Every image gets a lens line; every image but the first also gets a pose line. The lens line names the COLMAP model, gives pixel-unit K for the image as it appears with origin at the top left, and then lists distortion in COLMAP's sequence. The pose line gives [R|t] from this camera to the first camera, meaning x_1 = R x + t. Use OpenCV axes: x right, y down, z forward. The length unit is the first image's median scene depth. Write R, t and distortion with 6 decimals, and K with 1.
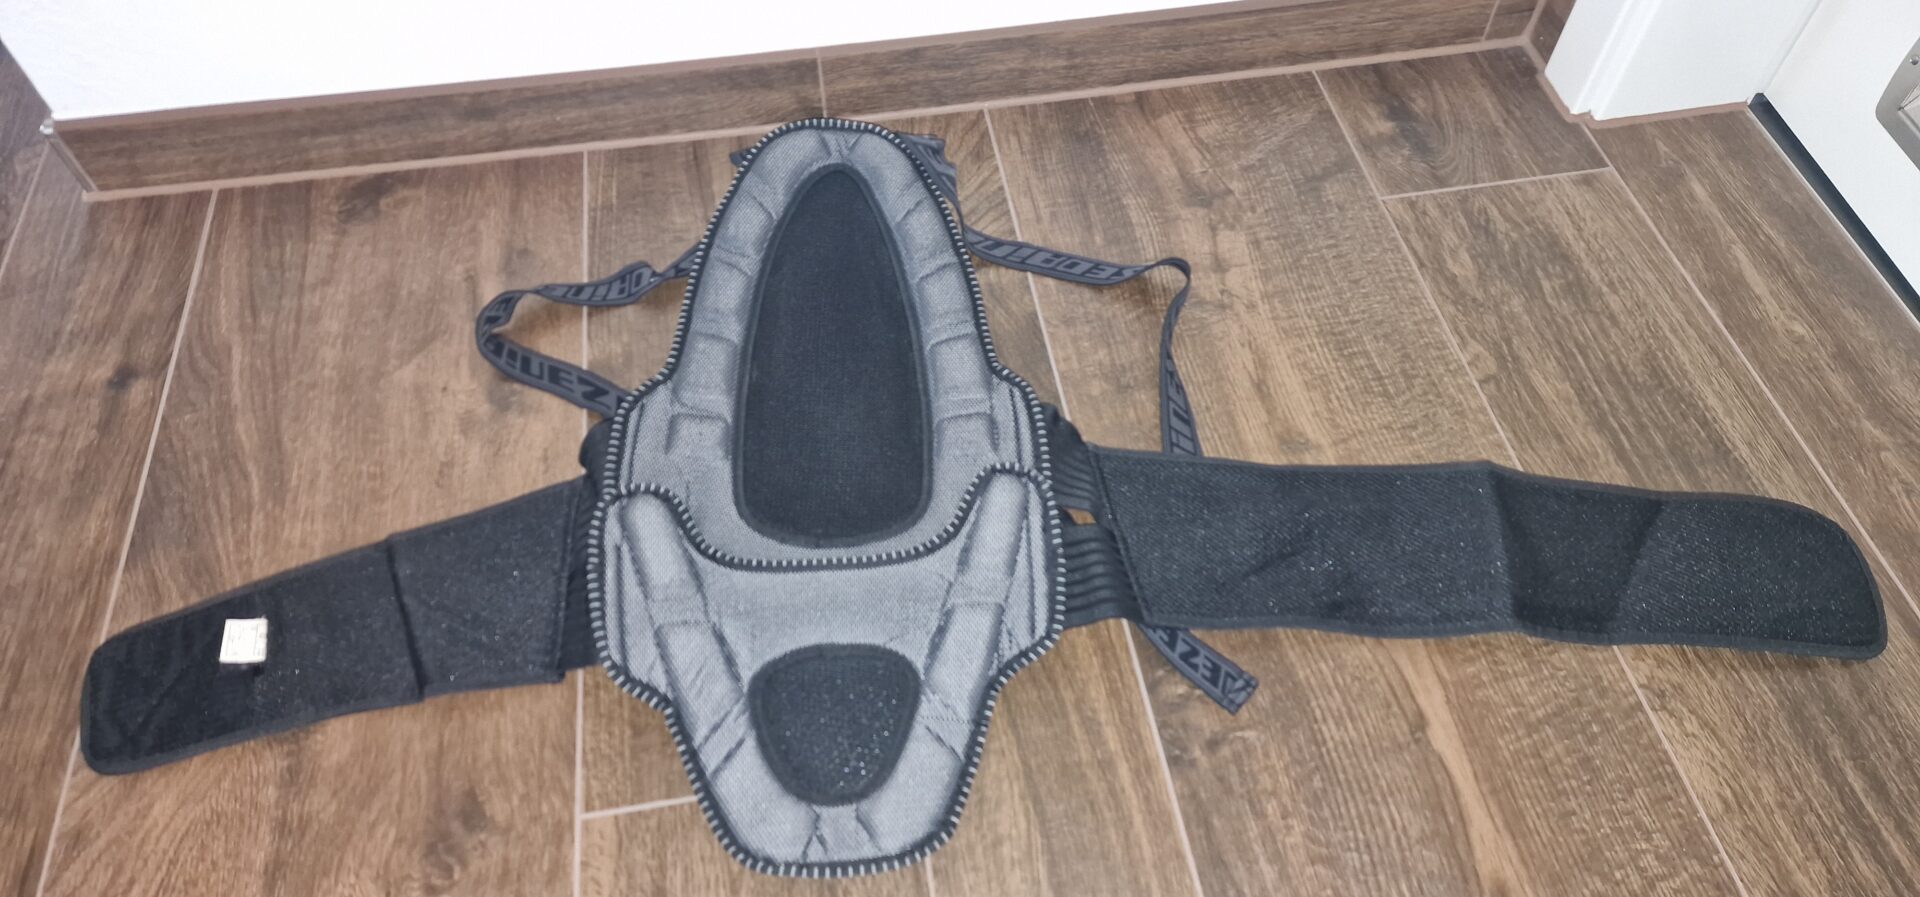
lens RADIAL K [[1214.6, 0, 954.6], [0, 1214.6, 397.3], [0, 0, 1]] dist [0.064976, -0.062039]
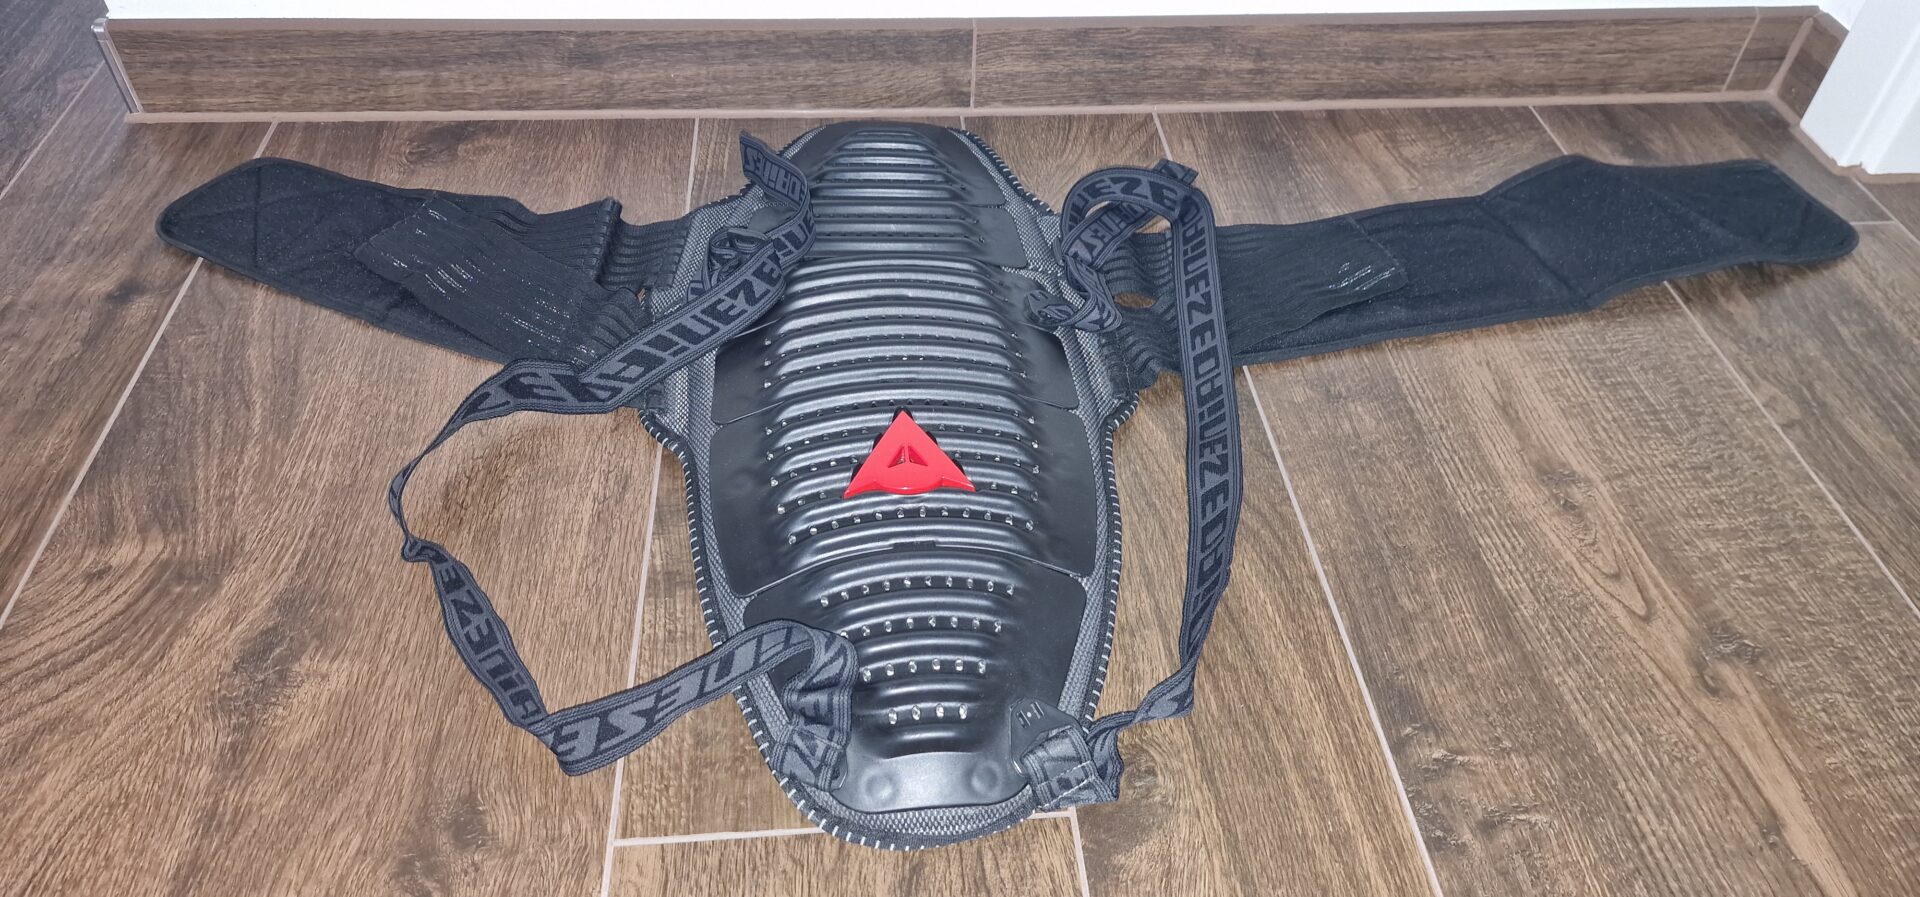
lens RADIAL K [[1247.2, 0, 980.7], [0, 1247.2, 403.1], [0, 0, 1]] dist [0.043460, -0.043357]
pose [[0.996465, 0.080521, -0.023973, -0.069967], [-0.083361, 0.983114, -0.162904, 0.142972], [0.010451, 0.164326, 0.986351, 0.173469]]
